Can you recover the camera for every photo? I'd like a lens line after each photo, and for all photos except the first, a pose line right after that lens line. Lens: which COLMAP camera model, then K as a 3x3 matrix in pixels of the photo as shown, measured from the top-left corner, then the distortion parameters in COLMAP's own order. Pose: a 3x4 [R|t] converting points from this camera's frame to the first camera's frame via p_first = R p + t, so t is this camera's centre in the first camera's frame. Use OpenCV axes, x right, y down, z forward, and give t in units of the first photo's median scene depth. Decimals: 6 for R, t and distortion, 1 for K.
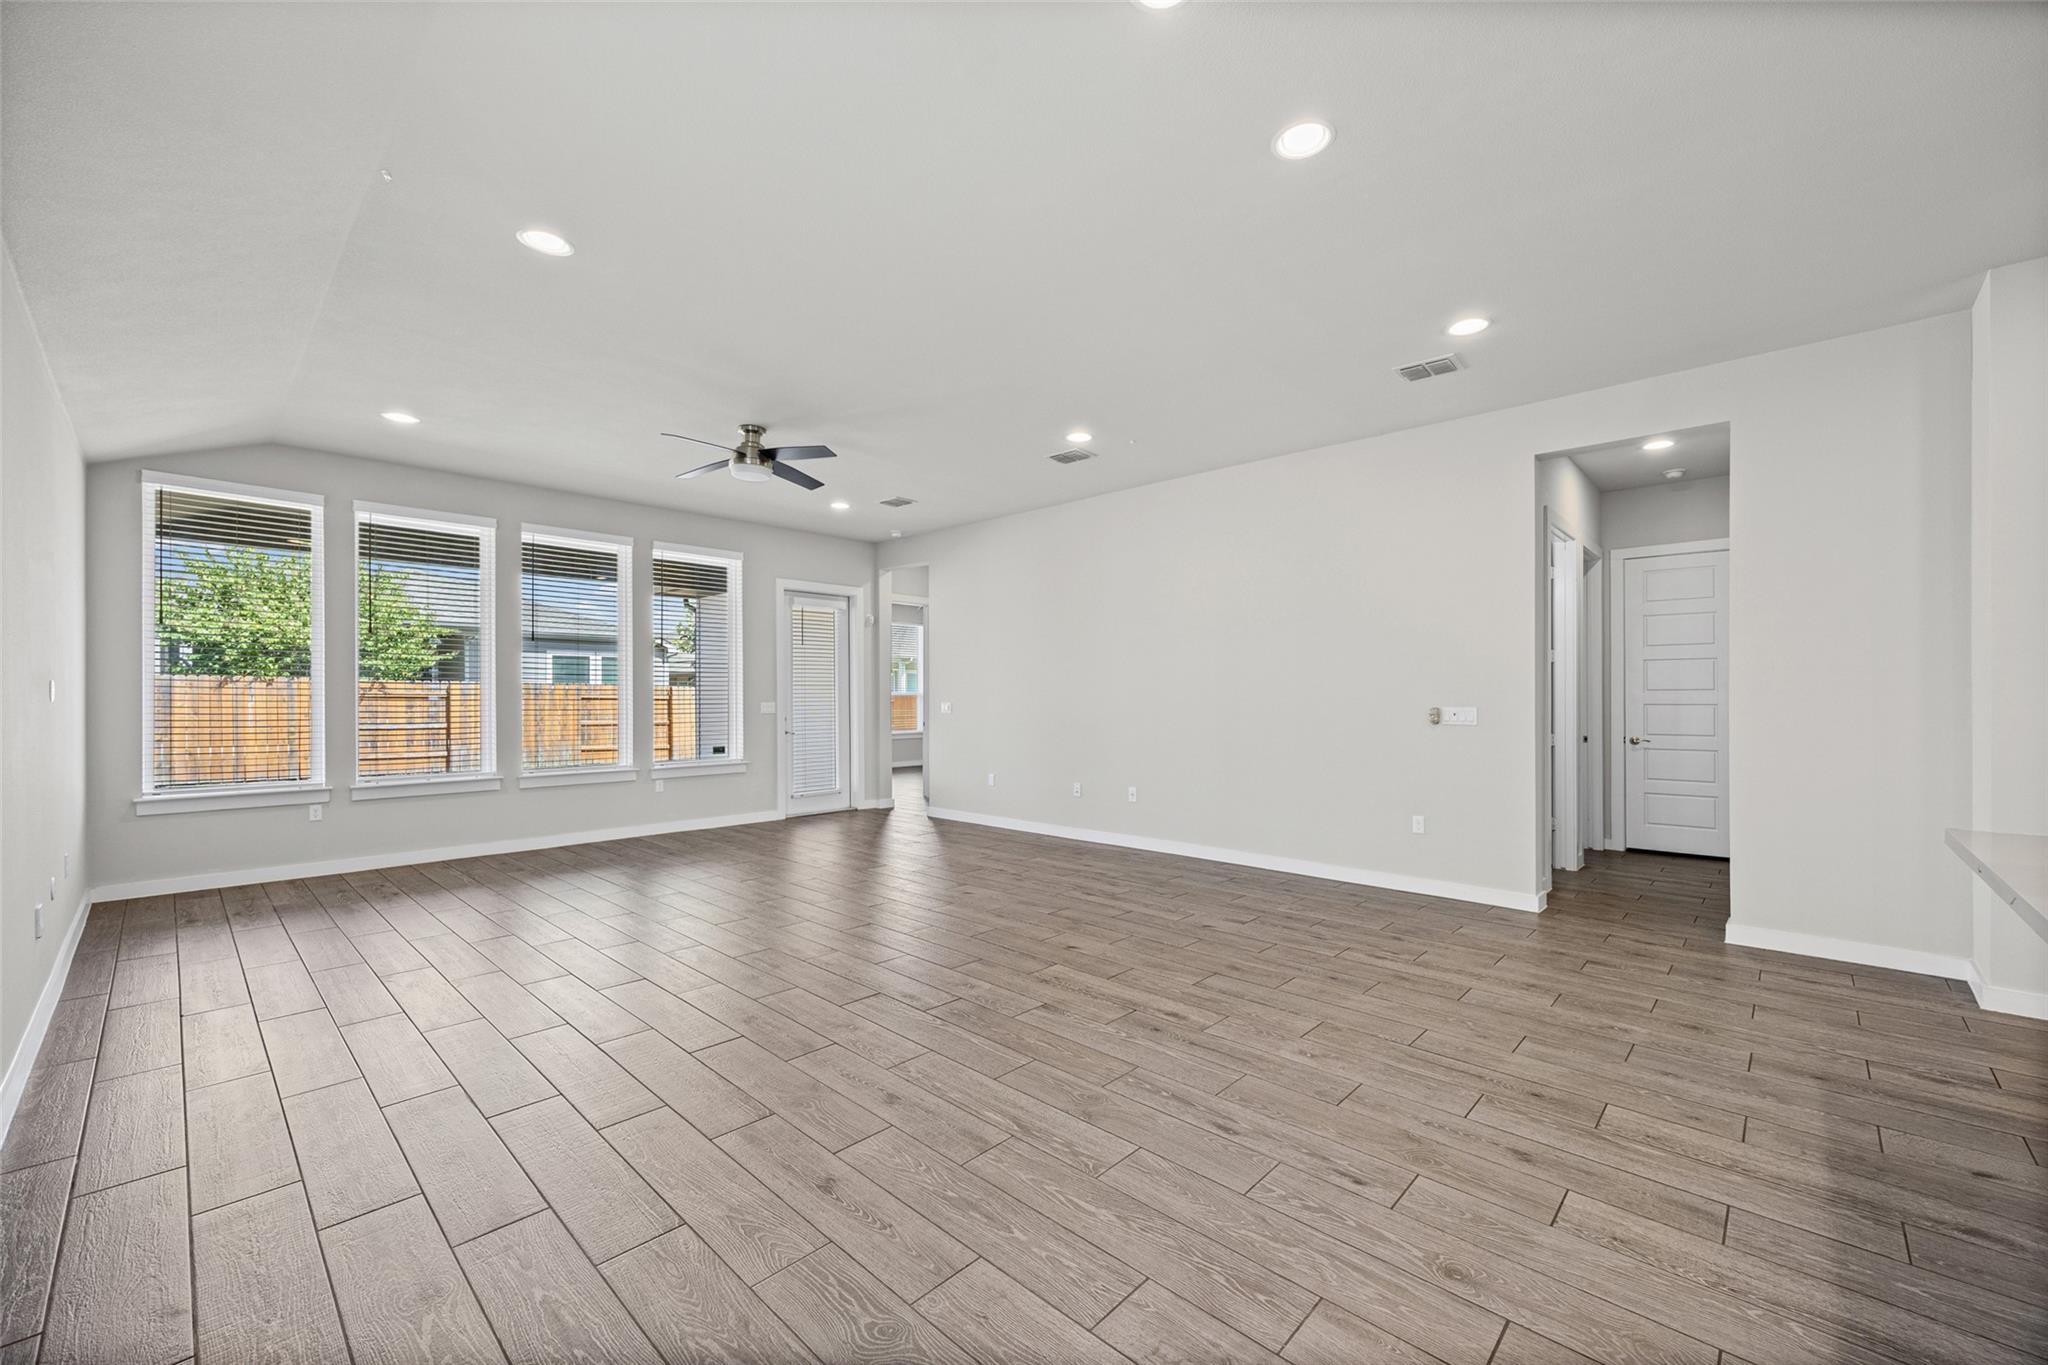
lens RADIAL K [[814.4, 0, 1027.5], [0, 814.4, 697.8], [0, 0, 1]] dist [0.002948, 0.000178]
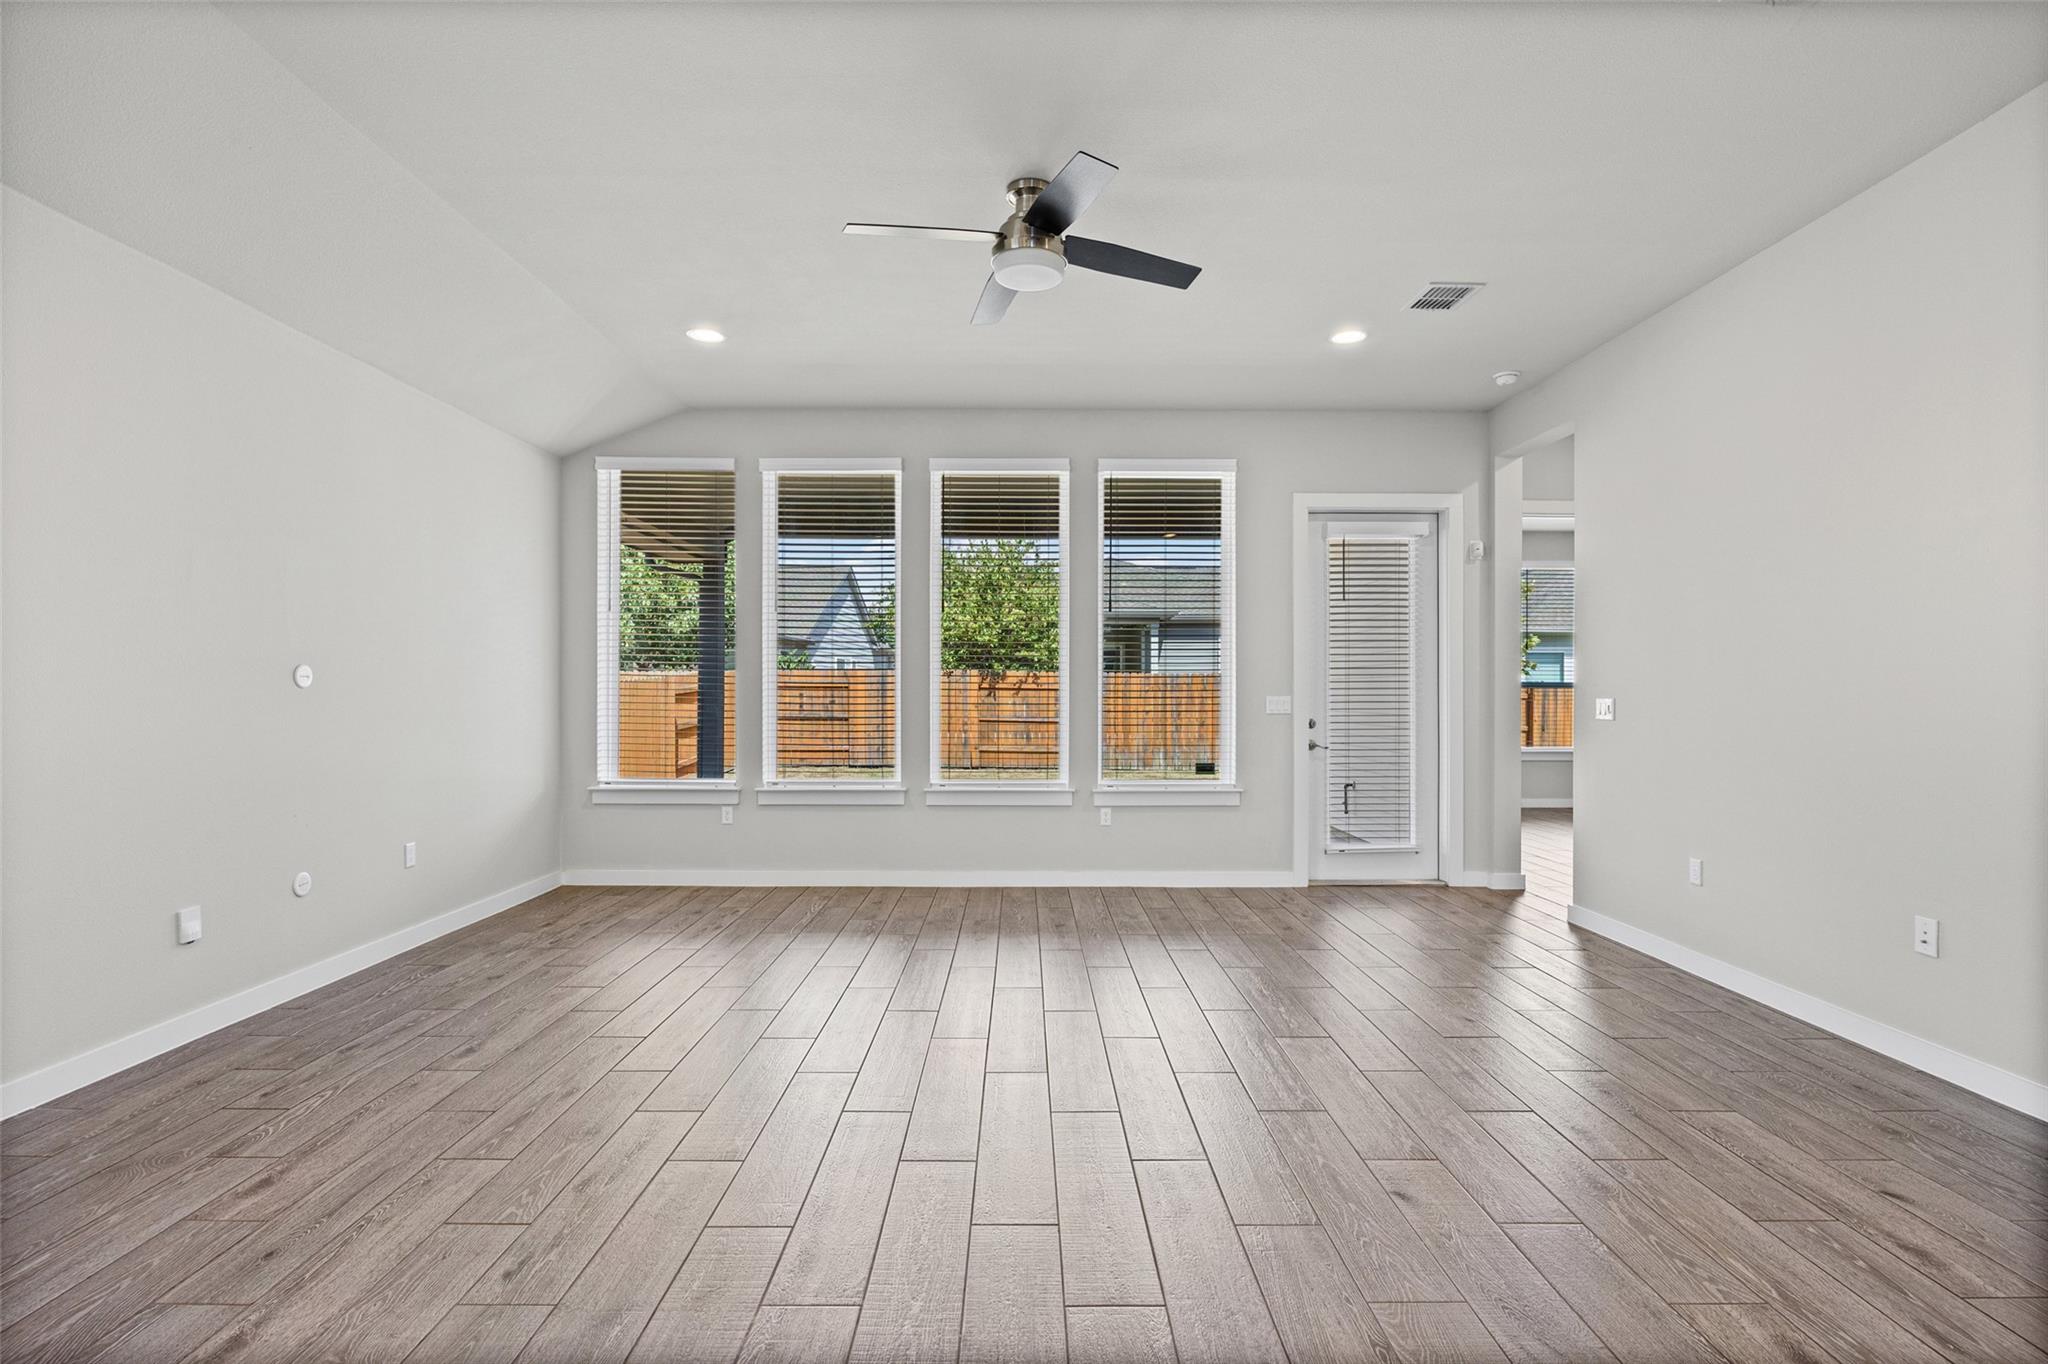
lens RADIAL K [[972.5, 0, 1025.6], [0, 972.5, 692.6], [0, 0, 1]] dist [-0.011768, -0.000568]
pose [[0.693000, 0.004319, -0.720924, 0.079396], [-0.004174, 0.999989, 0.001979, 0.002592], [0.720925, 0.001638, 0.693011, 0.345761]]
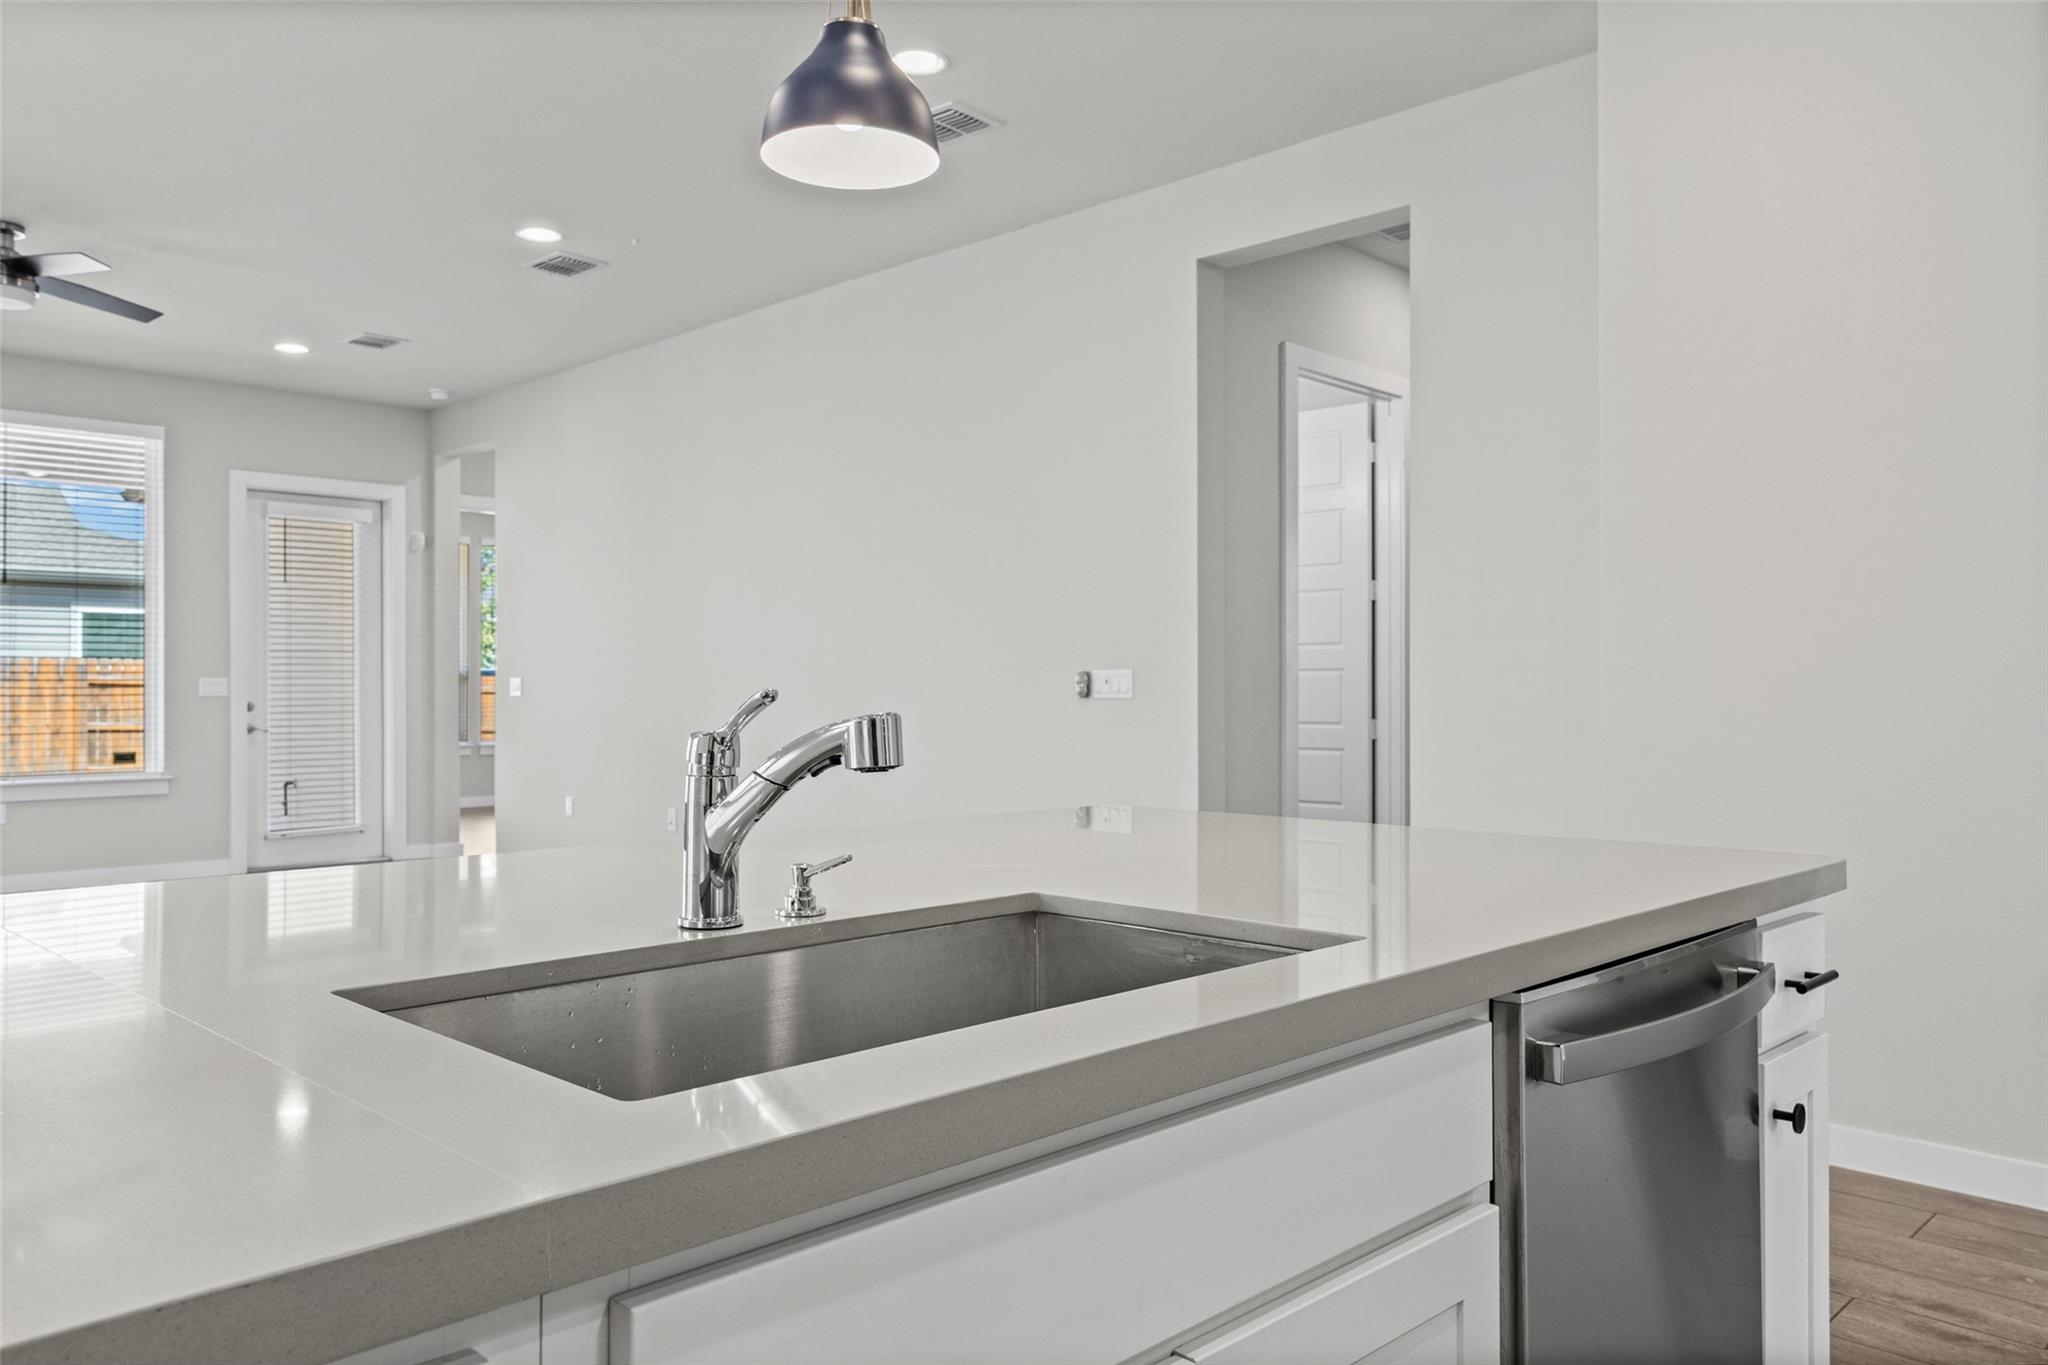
lens RADIAL K [[1457.3, 0, 1014.8], [0, 1457.3, 669.7], [0, 0, 1]] dist [-0.006453, 0.004356]
pose [[0.999827, -0.002508, -0.018415, 0.284230], [0.002237, 0.999889, -0.014736, 0.016170], [0.018450, 0.014692, 0.999722, -0.053393]]
